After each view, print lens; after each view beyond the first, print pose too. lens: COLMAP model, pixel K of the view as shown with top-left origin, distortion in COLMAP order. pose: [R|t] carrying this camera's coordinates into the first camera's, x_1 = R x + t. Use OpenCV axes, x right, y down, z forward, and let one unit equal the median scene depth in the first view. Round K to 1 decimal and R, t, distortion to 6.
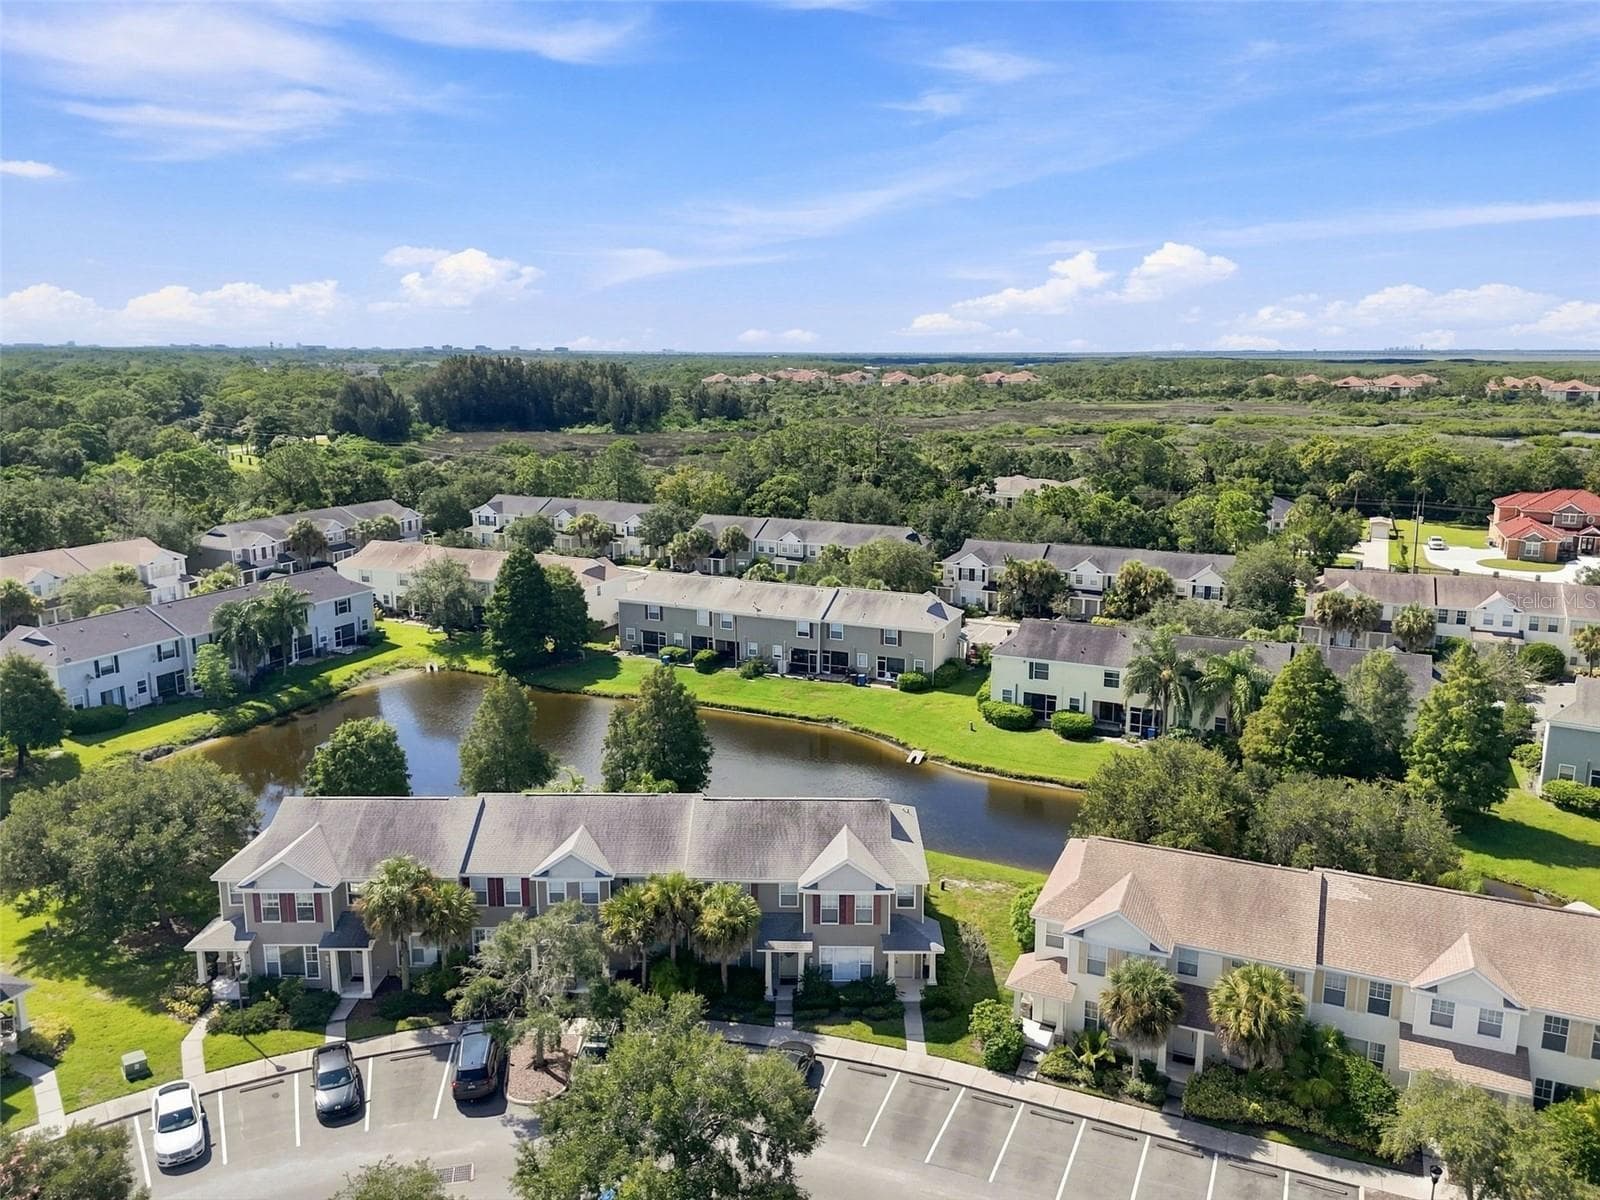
lens RADIAL K [[1164.9, 0, 808.9], [0, 1164.9, 628.2], [0, 0, 1]] dist [0.100178, -0.116751]
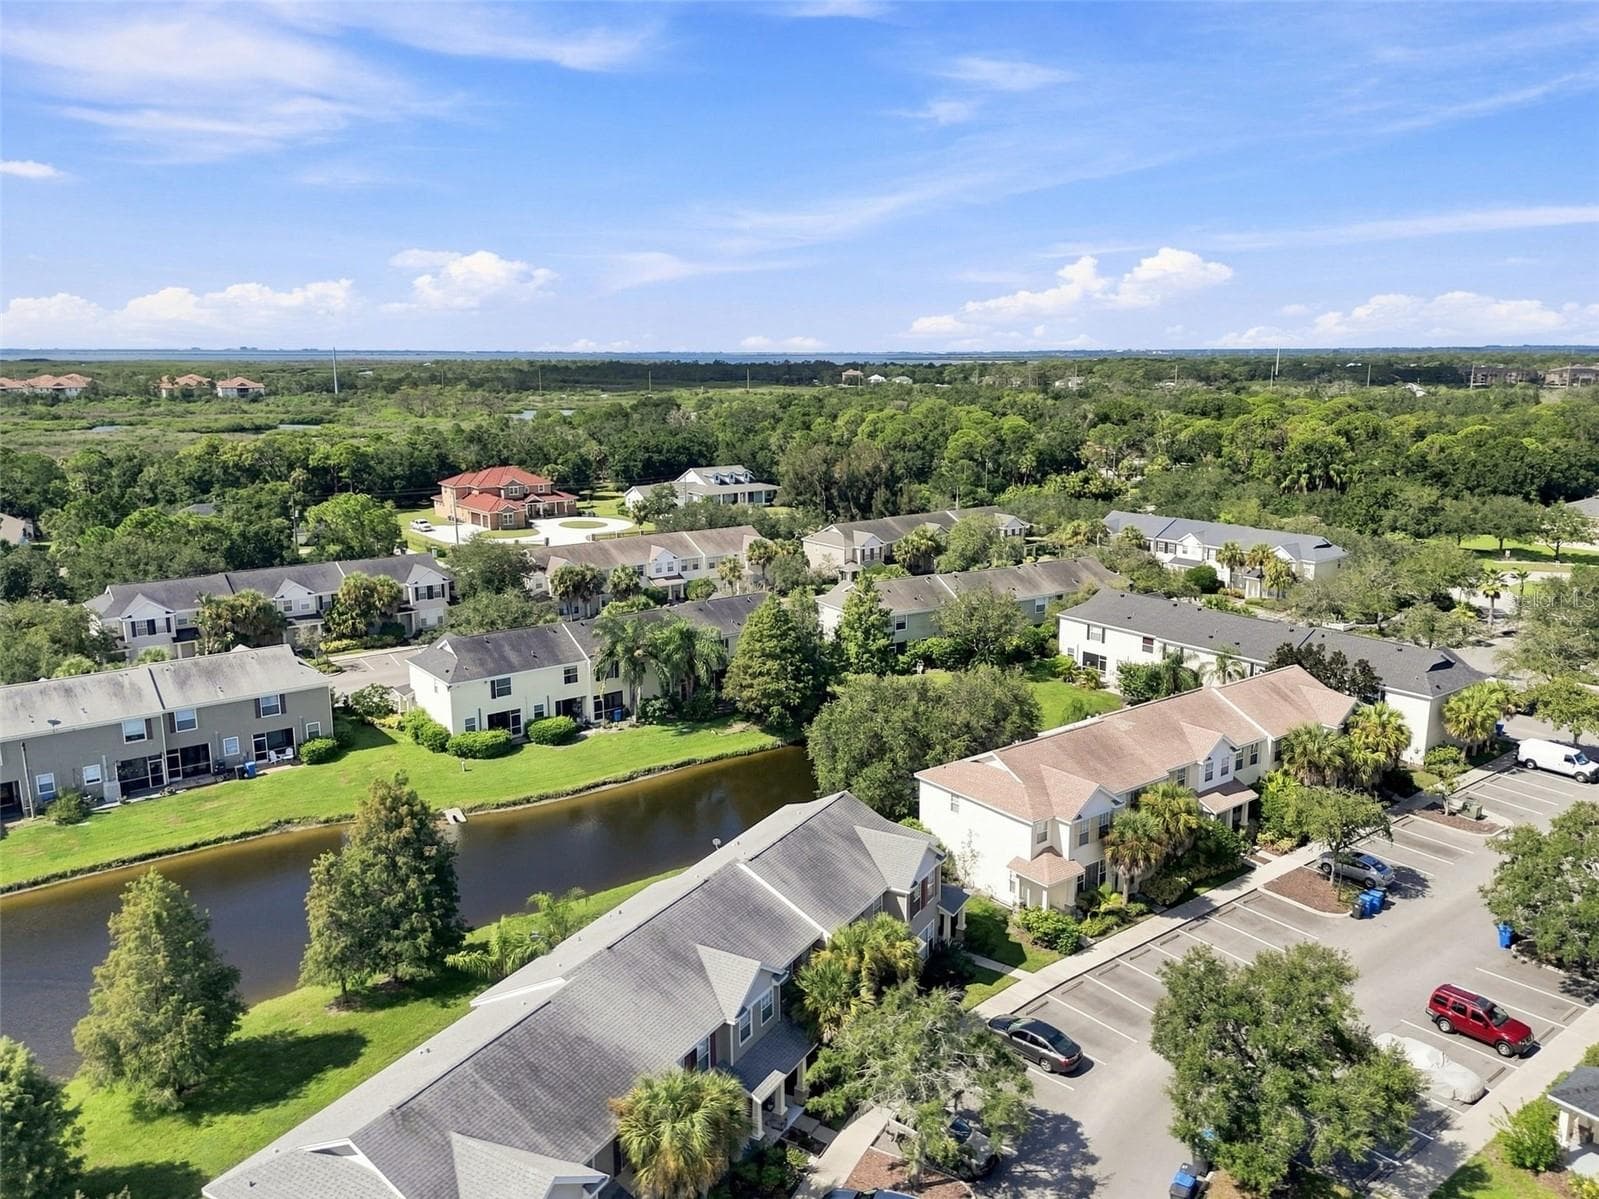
lens RADIAL K [[1164.2, 0, 808.4], [0, 1164.2, 627.7], [0, 0, 1]] dist [0.100178, -0.116751]
pose [[0.481889, -0.206592, 0.851530, -0.430927], [0.206604, 0.971197, 0.118706, -0.064252], [-0.851527, 0.118726, 0.510692, 0.281185]]
